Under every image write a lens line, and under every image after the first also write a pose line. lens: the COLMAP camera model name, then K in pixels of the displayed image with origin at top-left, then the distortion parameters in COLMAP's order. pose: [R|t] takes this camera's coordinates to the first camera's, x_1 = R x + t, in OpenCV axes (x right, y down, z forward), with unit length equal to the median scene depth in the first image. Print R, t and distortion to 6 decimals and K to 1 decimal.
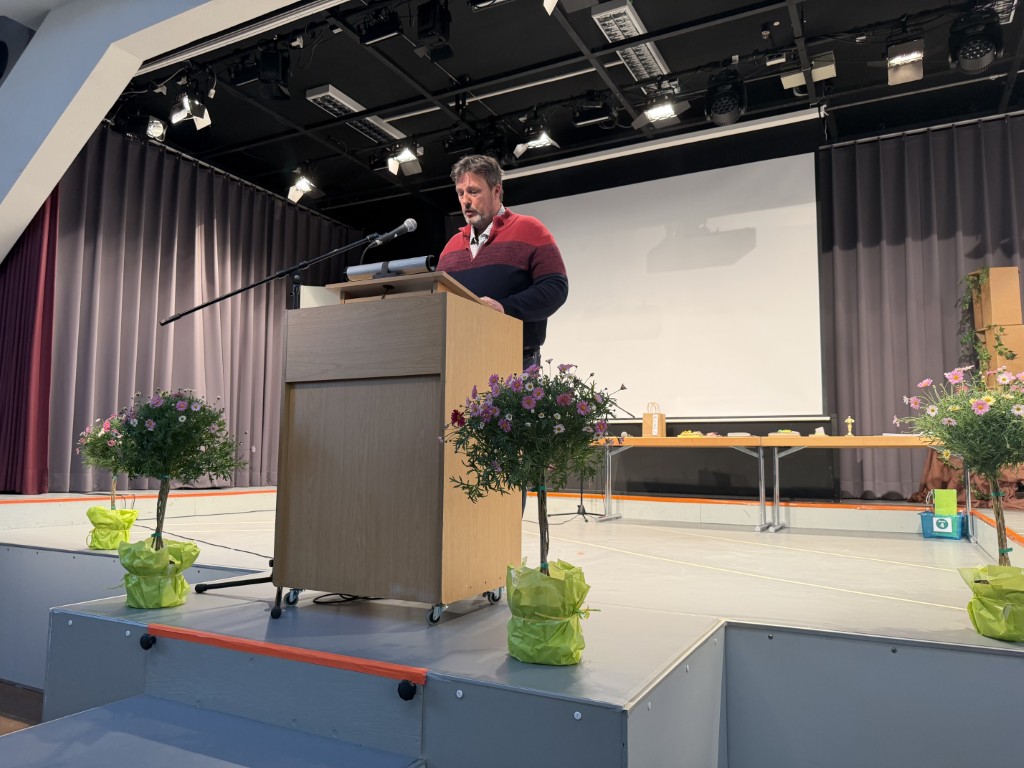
lens RADIAL K [[731.2, 0, 504.0], [0, 731.2, 387.6], [0, 0, 1]] dist [0.025753, -0.037757]
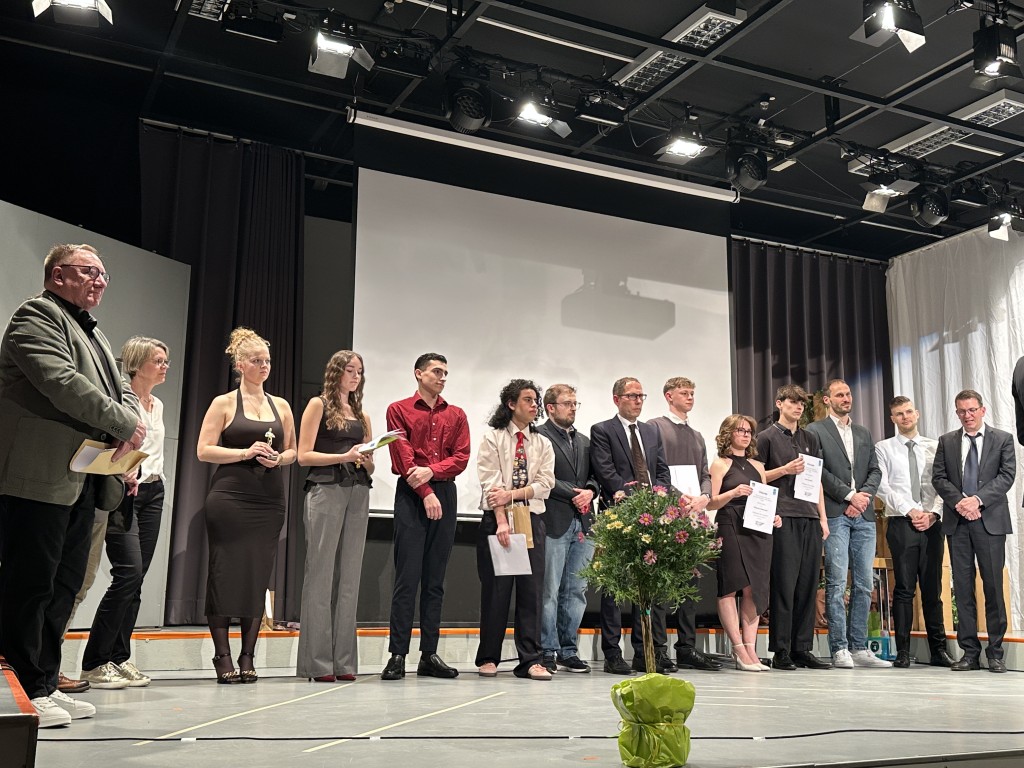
lens RADIAL K [[1065.7, 0, 519.9], [0, 1065.7, 365.3], [0, 0, 1]] dist [0.203384, -0.442845]
pose [[0.577149, 0.161124, 0.800586, -0.819066], [-0.090982, 0.986926, -0.133037, 0.041299], [-0.811555, 0.003943, 0.584263, 0.448439]]
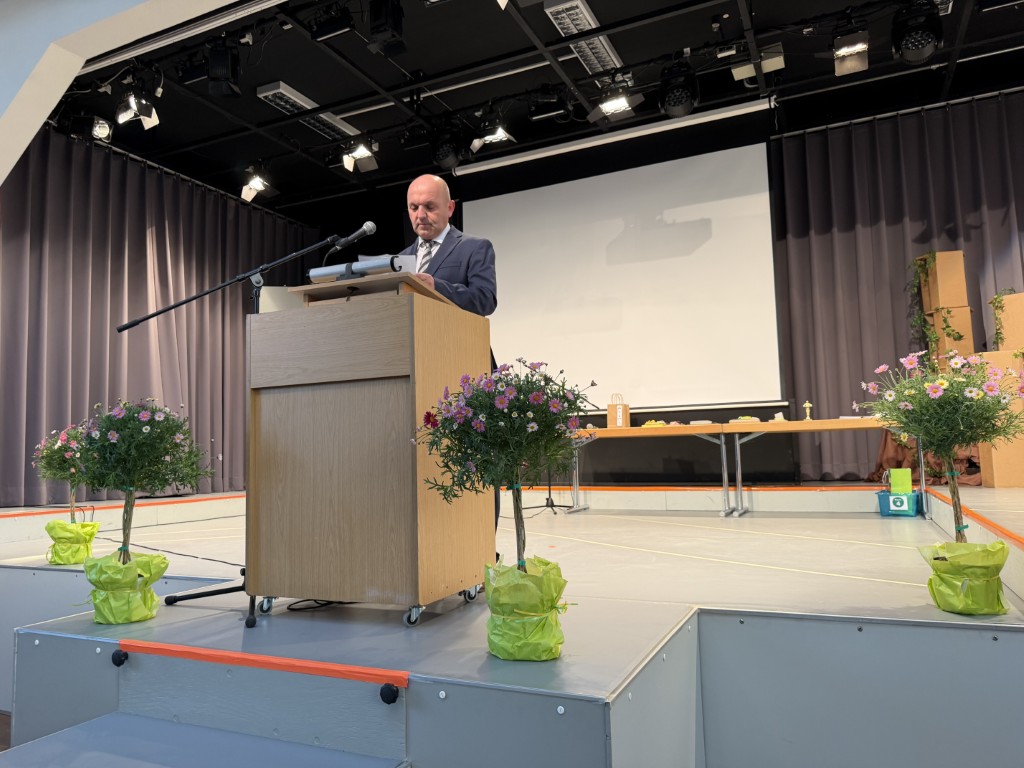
lens RADIAL K [[731.2, 0, 504.0], [0, 731.2, 387.6], [0, 0, 1]] dist [0.025753, -0.037757]
pose [[0.998093, -0.033248, 0.052011, -0.004403], [0.032775, 0.999413, 0.009925, -0.002989], [-0.052311, -0.008202, 0.998597, -0.001217]]
